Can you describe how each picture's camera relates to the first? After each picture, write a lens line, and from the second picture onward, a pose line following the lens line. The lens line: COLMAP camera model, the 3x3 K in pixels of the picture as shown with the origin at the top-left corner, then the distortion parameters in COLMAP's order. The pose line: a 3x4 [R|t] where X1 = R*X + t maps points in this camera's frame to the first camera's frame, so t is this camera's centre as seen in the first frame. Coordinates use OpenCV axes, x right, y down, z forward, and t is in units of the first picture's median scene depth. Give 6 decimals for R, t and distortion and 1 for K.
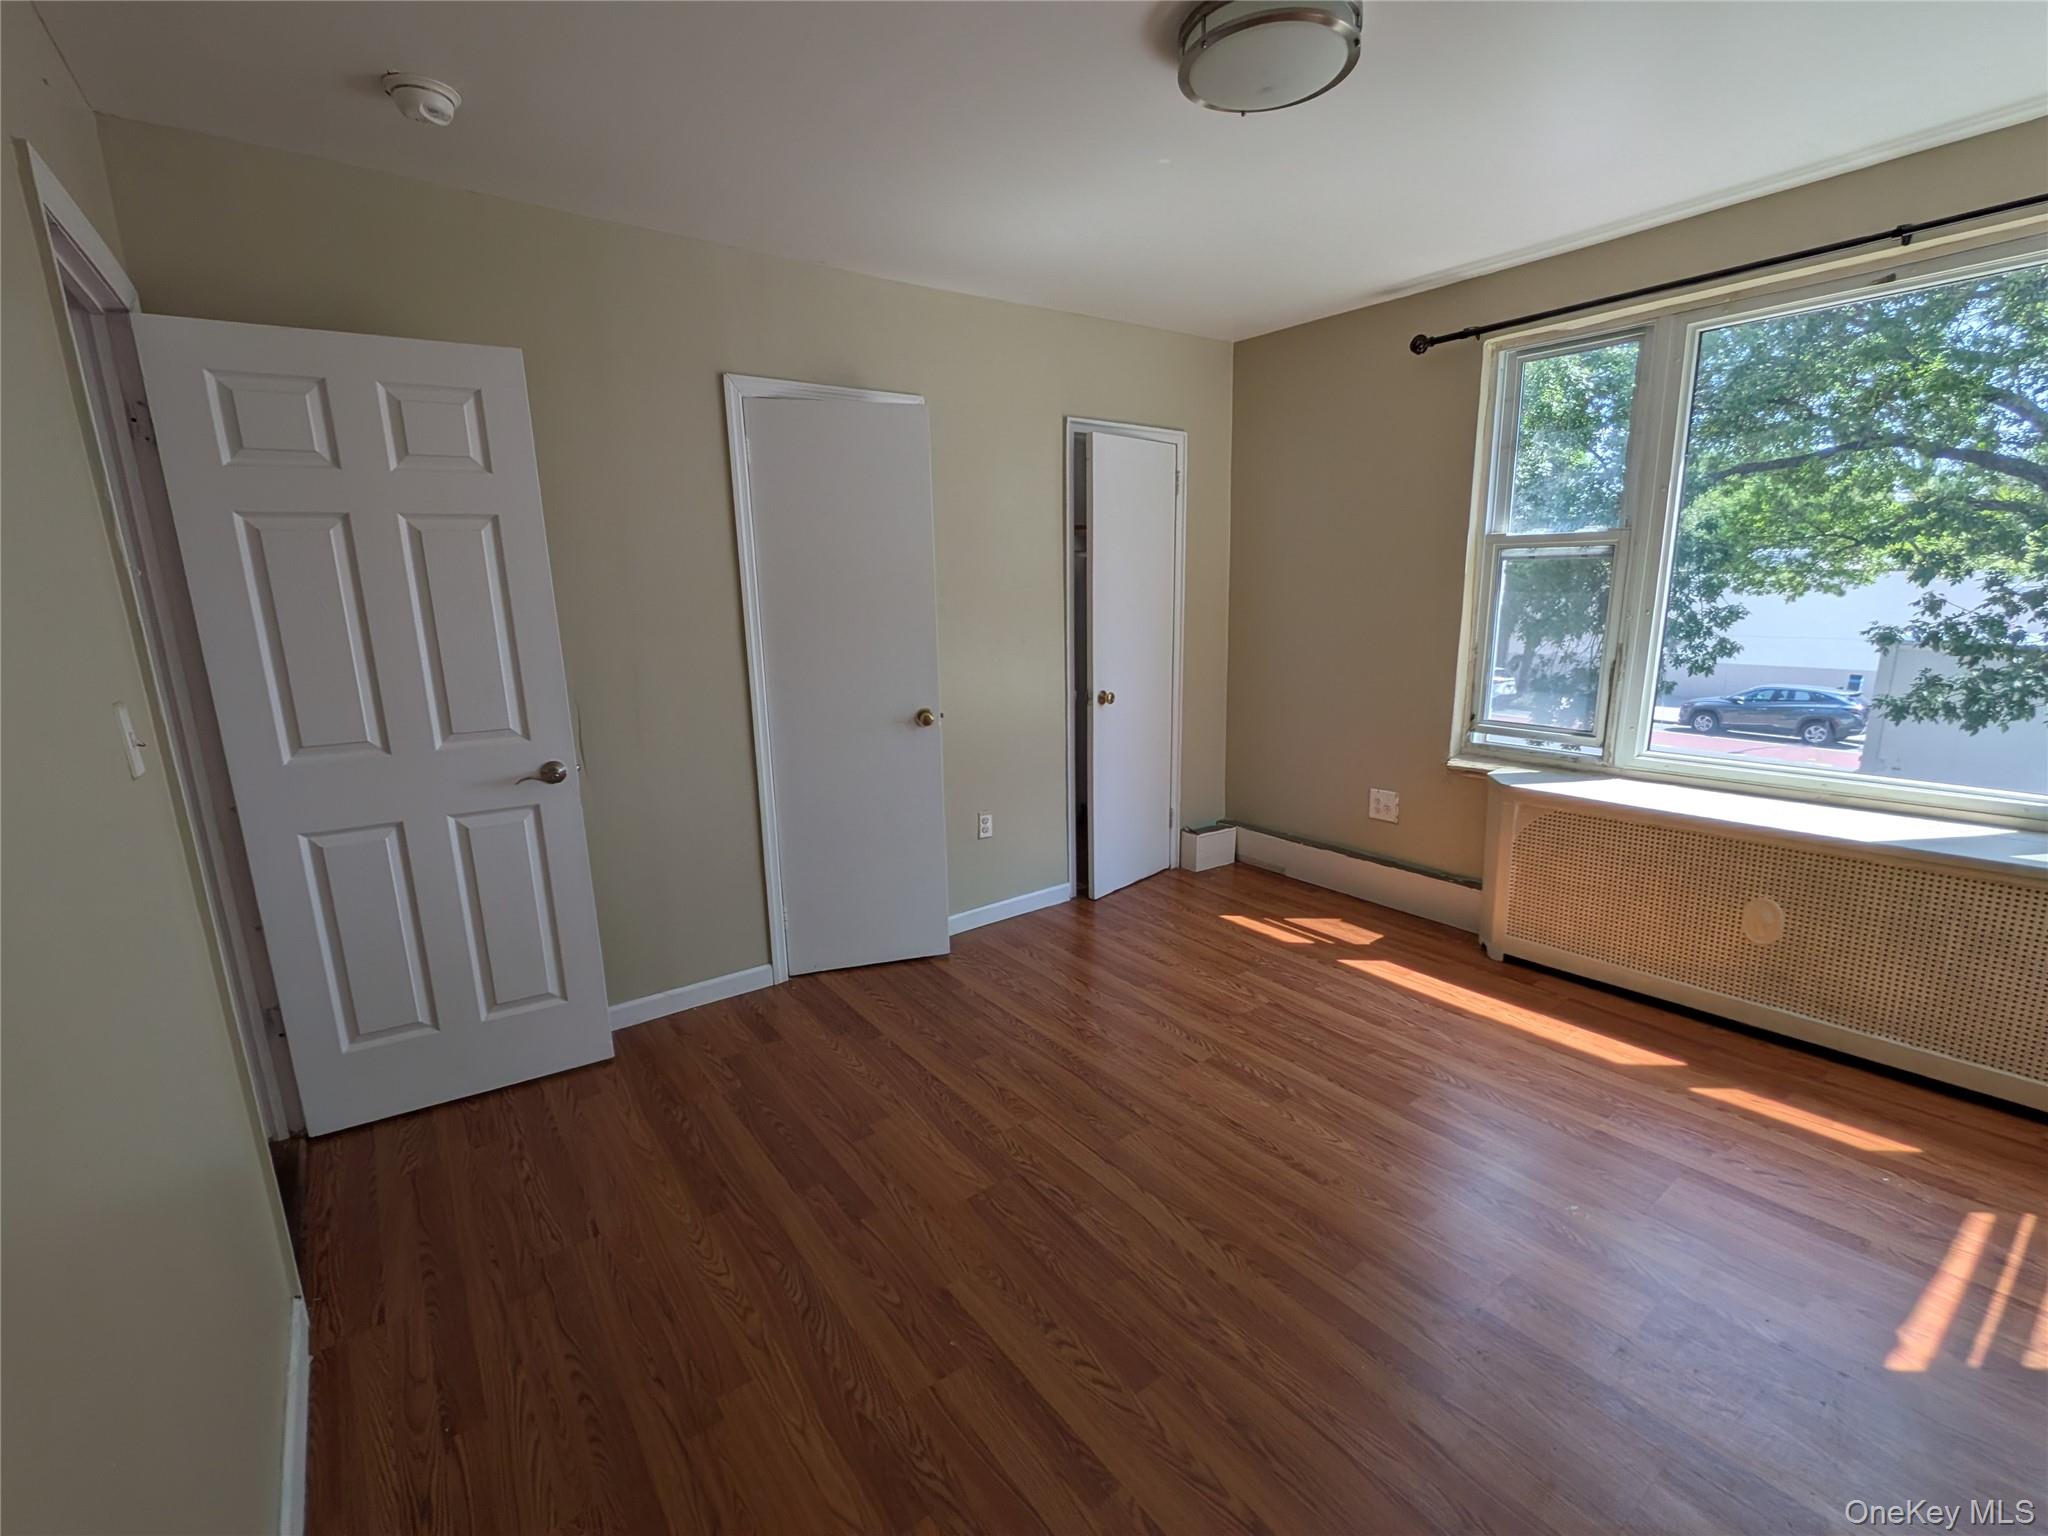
lens RADIAL K [[906.2, 0, 1021.7], [0, 906.2, 783.9], [0, 0, 1]] dist [0.004427, -0.005095]
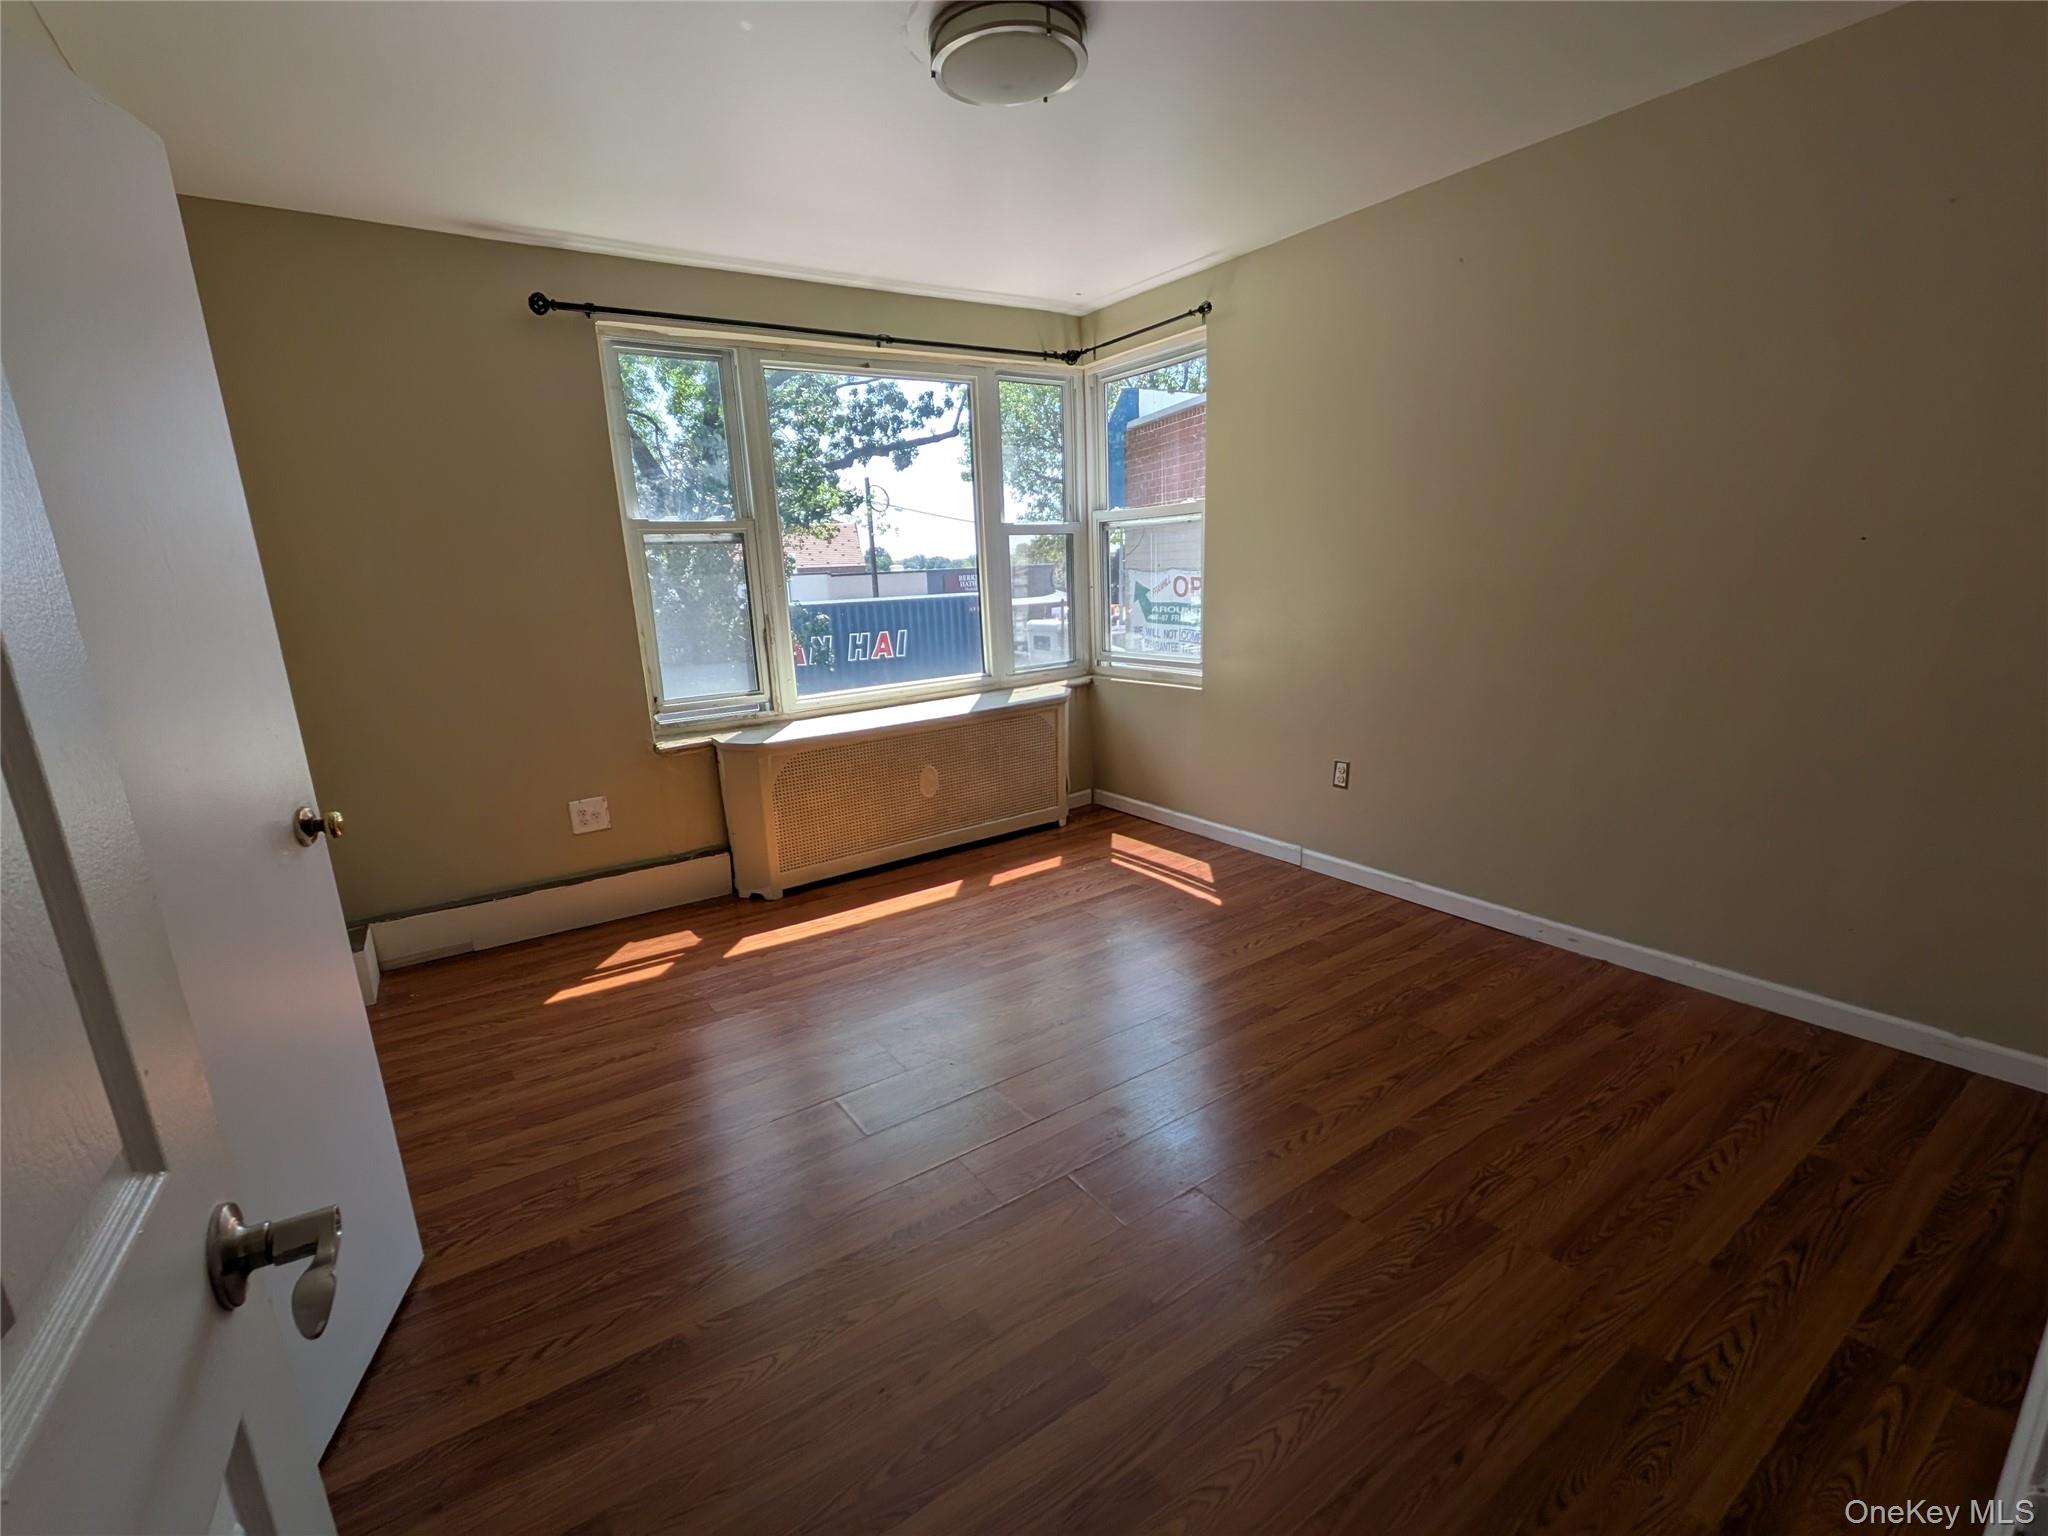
lens RADIAL K [[906.2, 0, 1021.7], [0, 906.2, 783.9], [0, 0, 1]] dist [0.004427, -0.005095]
pose [[0.038413, -0.216738, 0.975474, -0.554727], [0.257895, 0.945273, 0.199872, -0.091270], [-0.965409, 0.243892, 0.092206, 0.594765]]
